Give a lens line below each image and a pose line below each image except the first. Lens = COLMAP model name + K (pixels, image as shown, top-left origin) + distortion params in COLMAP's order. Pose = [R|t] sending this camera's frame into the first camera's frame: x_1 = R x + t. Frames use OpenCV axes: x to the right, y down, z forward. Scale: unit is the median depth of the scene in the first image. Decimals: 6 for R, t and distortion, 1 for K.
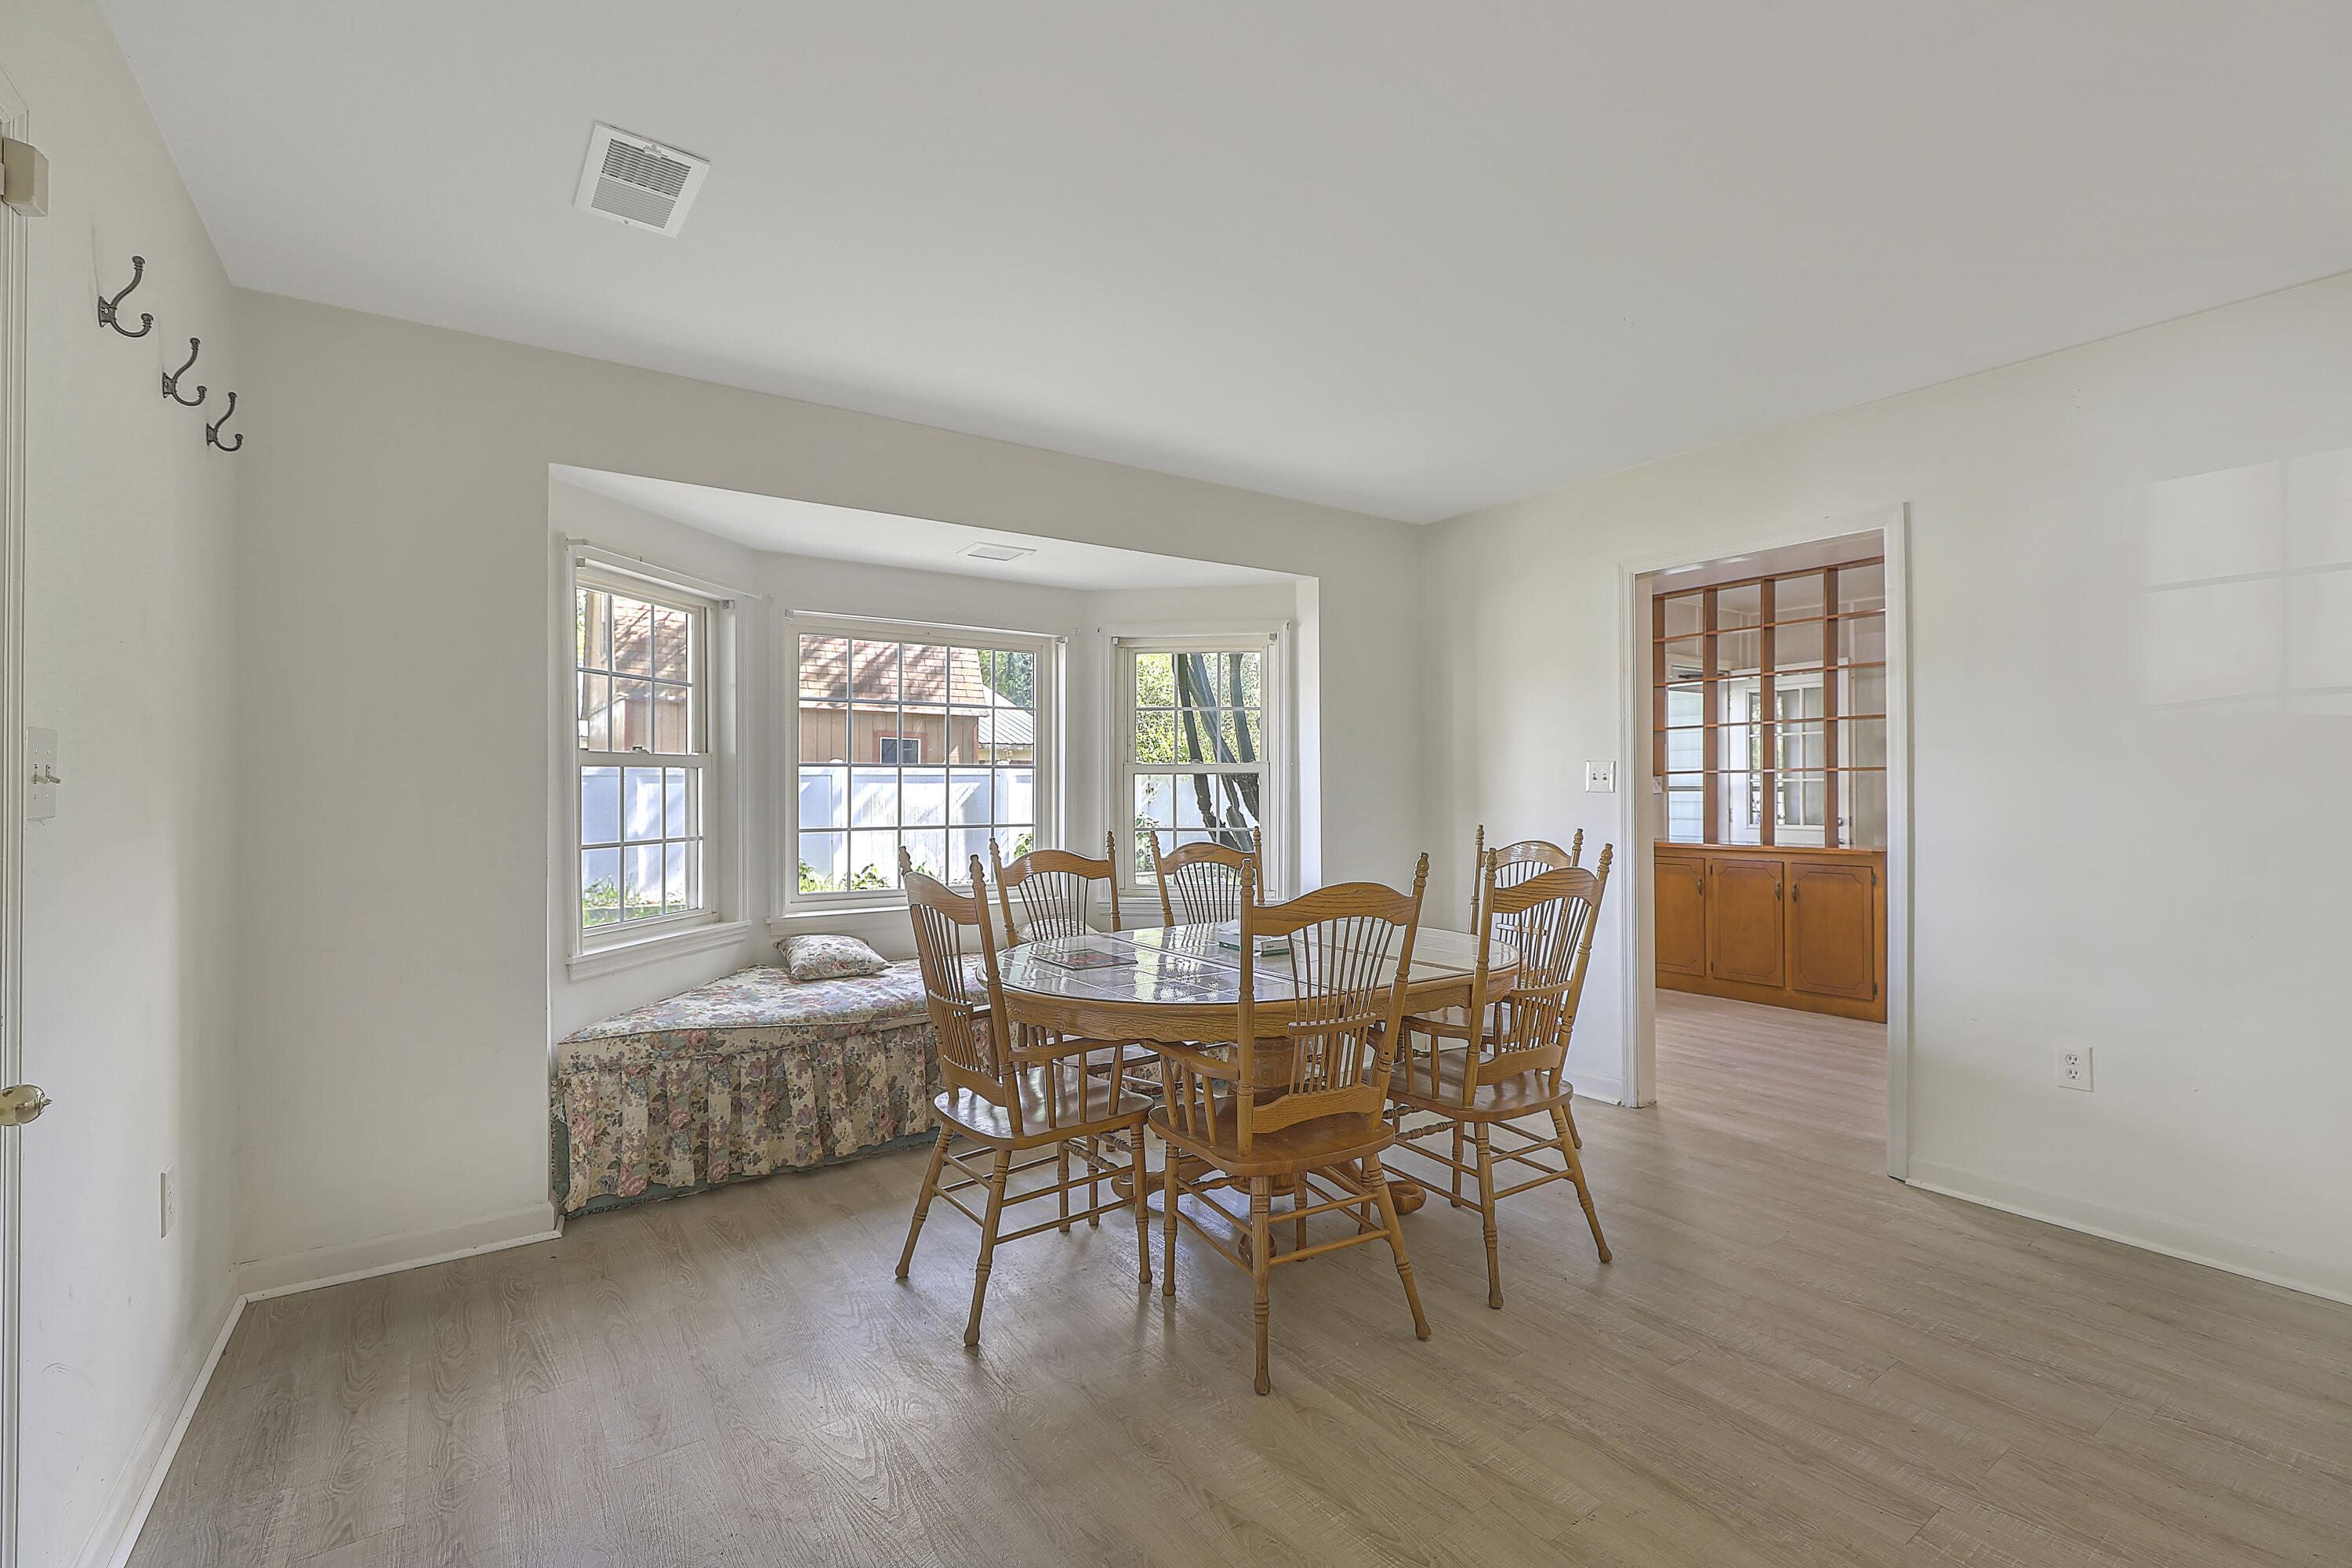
lens RADIAL K [[1088.1, 0, 1197.9], [0, 1088.1, 785.3], [0, 0, 1]] dist [-0.000937, -0.000446]
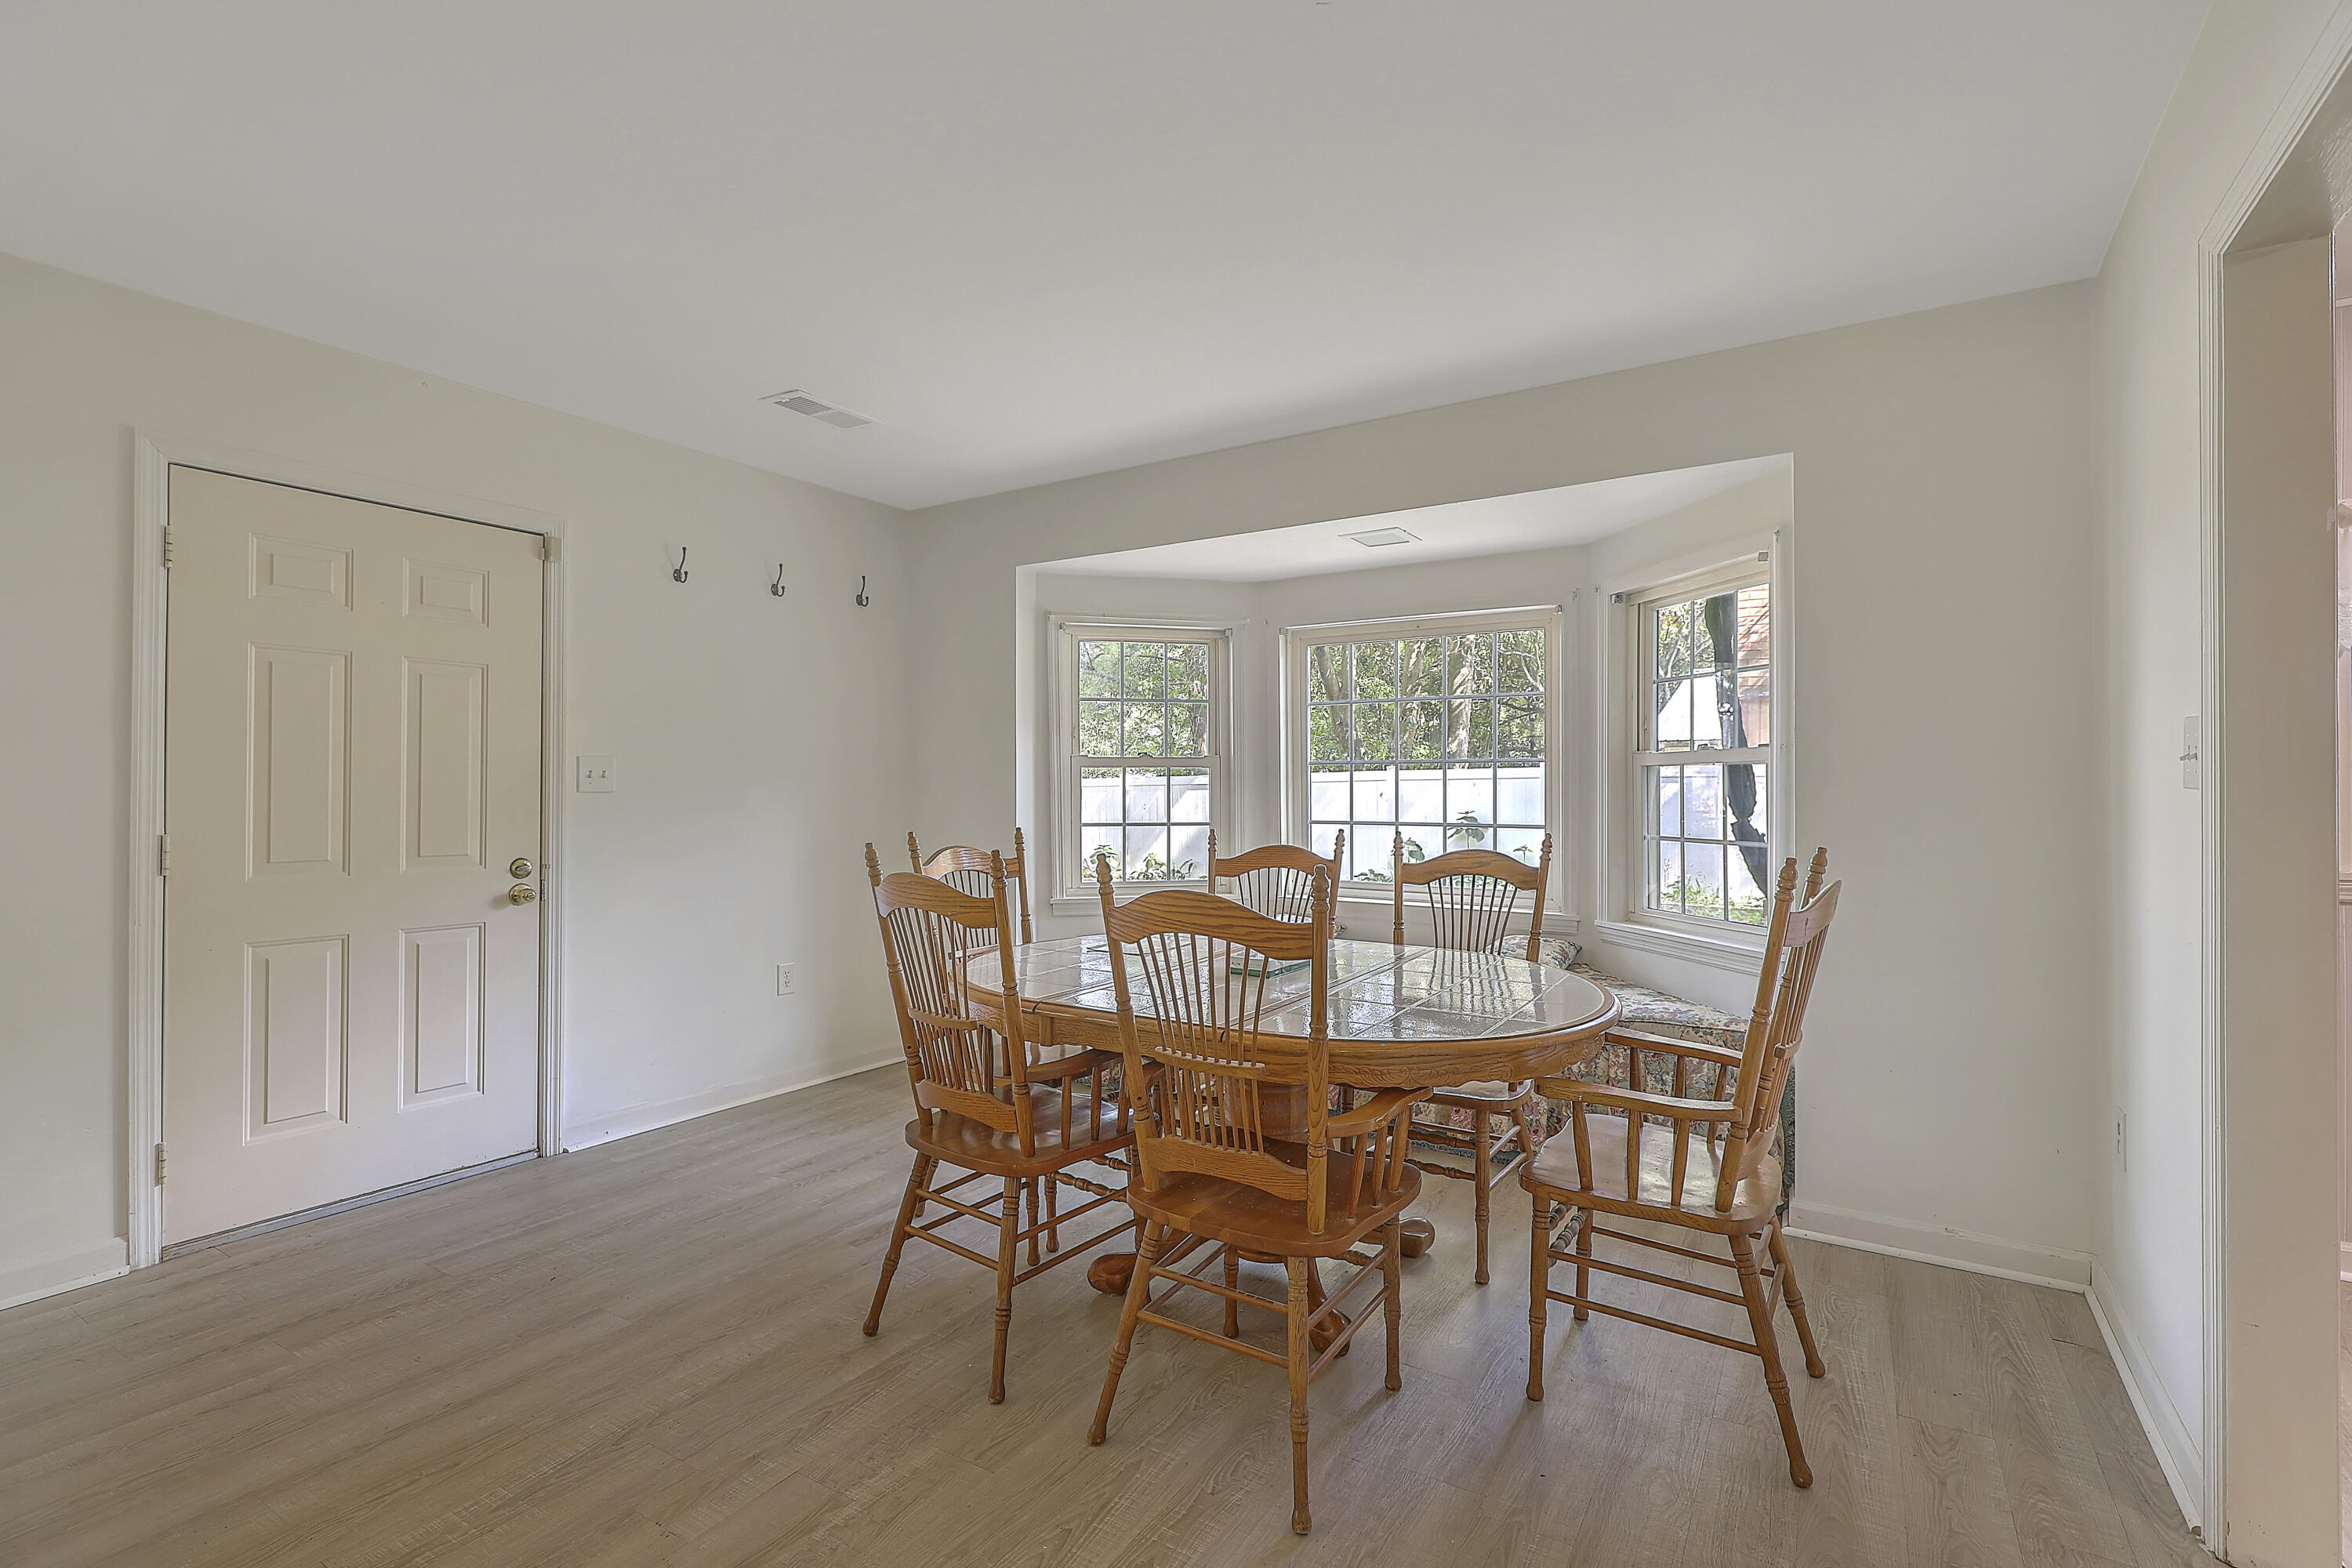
lens RADIAL K [[1078.5, 0, 1176.0], [0, 1078.5, 784.0], [0, 0, 1]] dist [-0.003533, -0.000073]
pose [[0.360824, -0.003125, -0.932629, 0.697961], [-0.001067, 0.999992, -0.003763, 0.007798], [0.932633, 0.002353, 0.360818, 0.532793]]
